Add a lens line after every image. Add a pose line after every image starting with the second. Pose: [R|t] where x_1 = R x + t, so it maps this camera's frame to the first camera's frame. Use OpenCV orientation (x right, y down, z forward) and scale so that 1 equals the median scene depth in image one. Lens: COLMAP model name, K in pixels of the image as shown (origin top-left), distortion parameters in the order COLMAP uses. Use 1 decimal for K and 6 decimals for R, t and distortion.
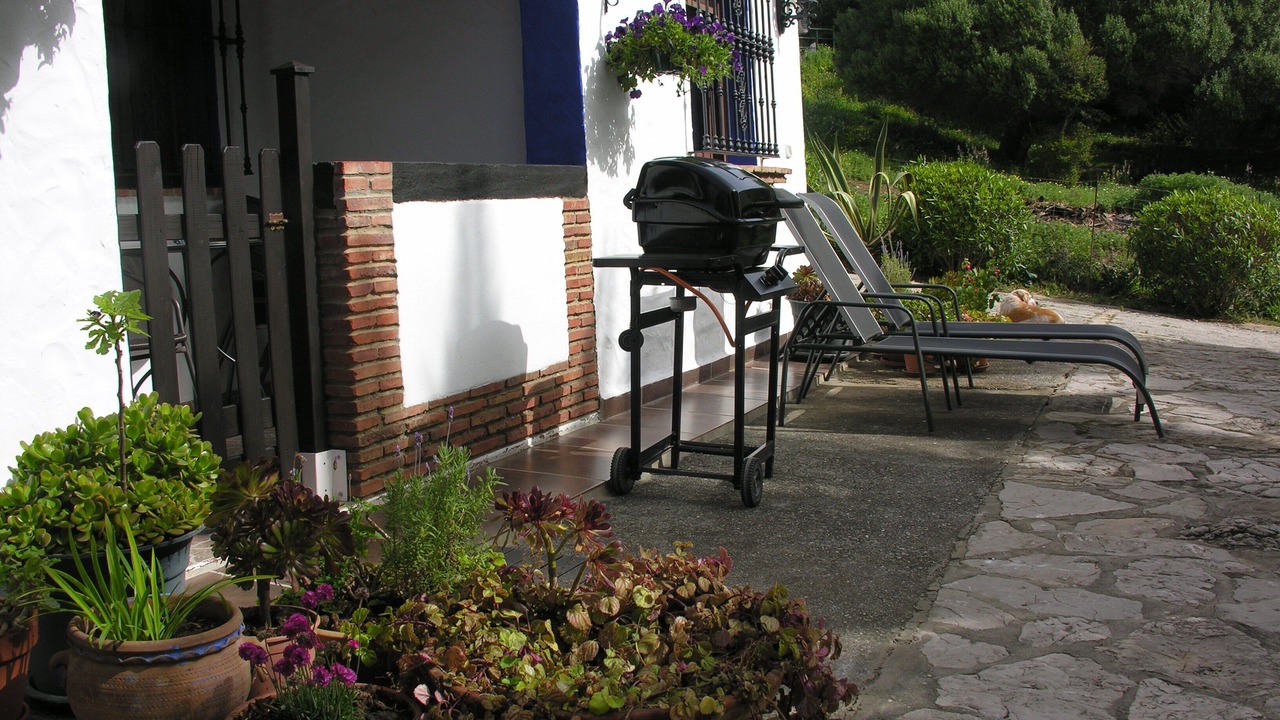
lens RADIAL K [[1330.1, 0, 642.6], [0, 1330.1, 353.2], [0, 0, 1]] dist [-0.167994, 0.000000]
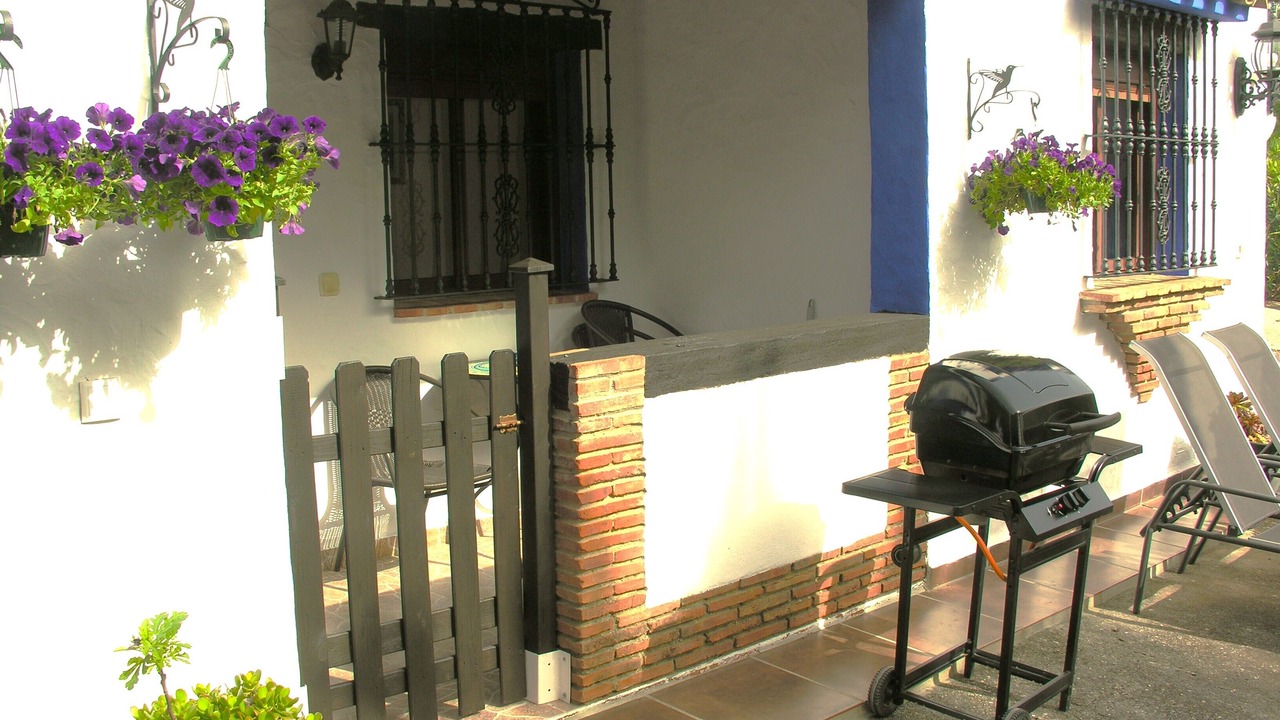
lens RADIAL K [[1330.1, 0, 643.5], [0, 1330.1, 356.8], [0, 0, 1]] dist [-0.167994, 0.000000]
pose [[0.913797, 0.077509, -0.398706, 0.171155], [-0.067013, 0.996941, 0.040218, -0.164208], [0.400604, -0.010032, 0.916196, 0.109039]]
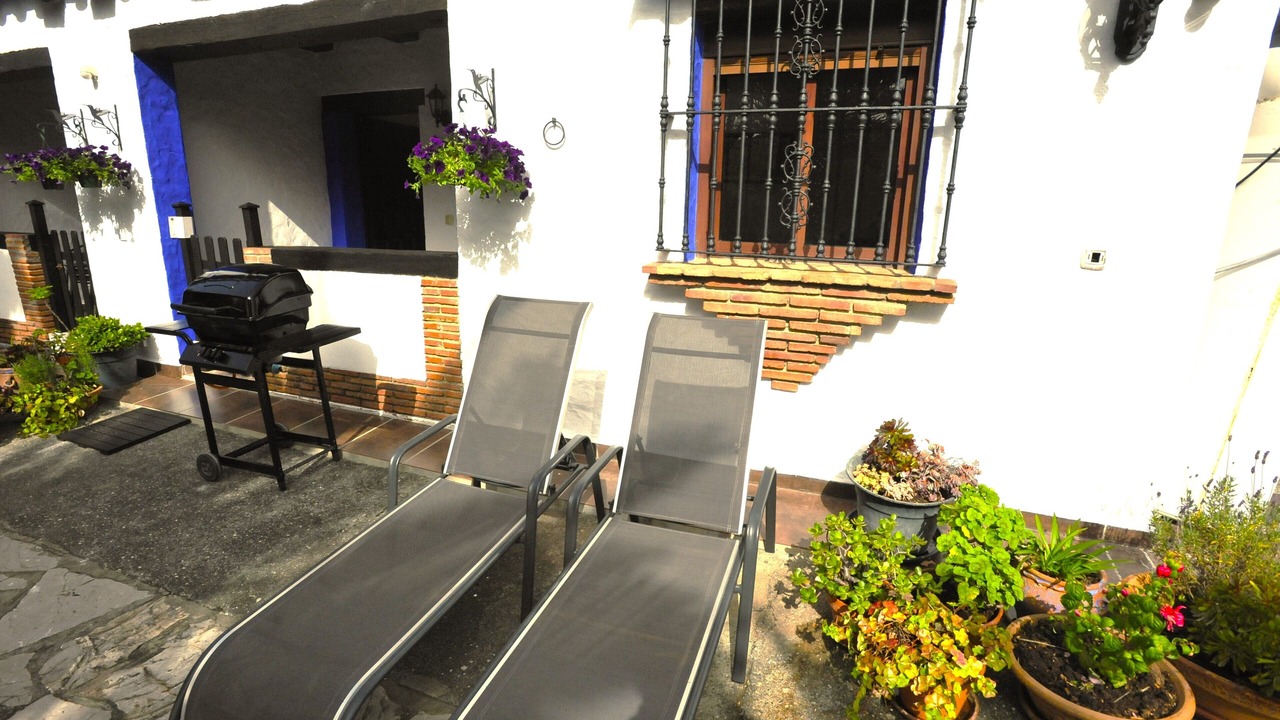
lens RADIAL K [[616.3, 0, 625.6], [0, 616.3, 365.6], [0, 0, 1]] dist [-0.036518, 0.002453]
pose [[0.005944, 0.292884, -0.956129, 0.729872], [-0.125904, 0.948757, 0.289843, -0.290190], [0.992025, 0.118657, 0.042514, 1.397312]]
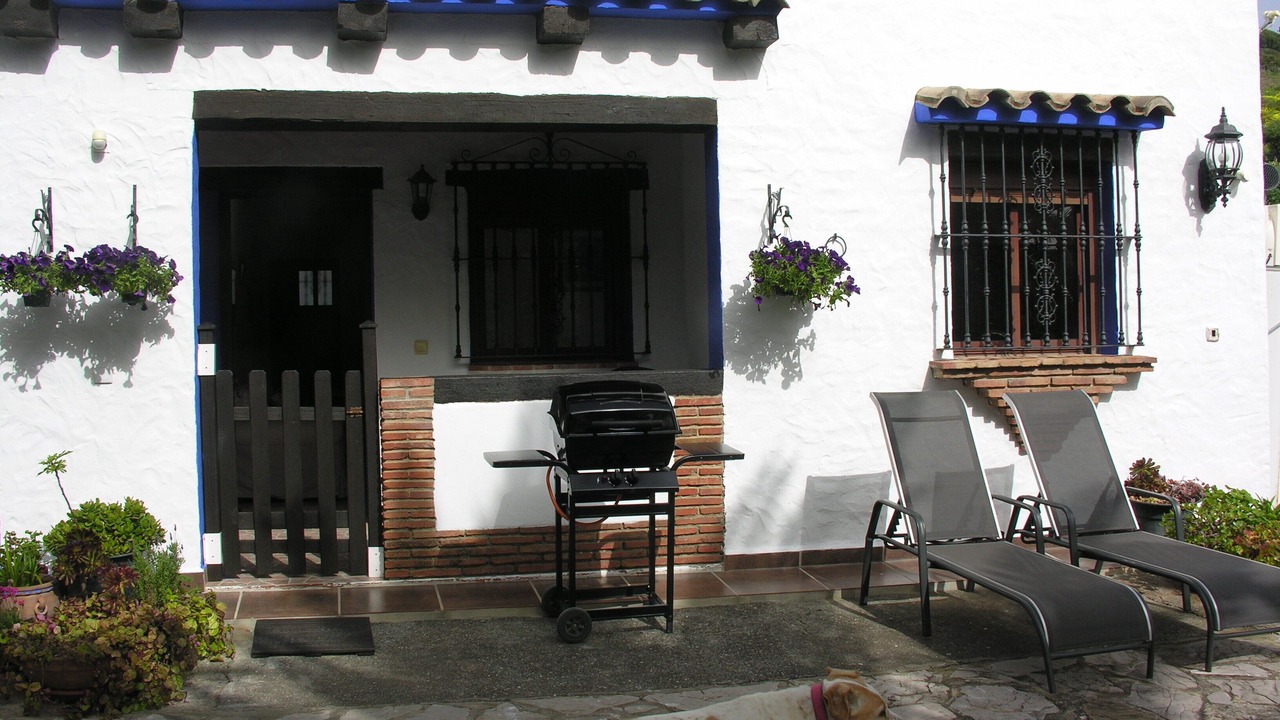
lens RADIAL K [[1330.1, 0, 629.8], [0, 1330.1, 366.9], [0, 0, 1]] dist [-0.167994, 0.000000]
pose [[0.566202, 0.055924, -0.822367, 1.153789], [-0.095496, 0.995428, 0.001944, -0.166607], [0.818716, 0.077433, 0.568953, 0.240746]]
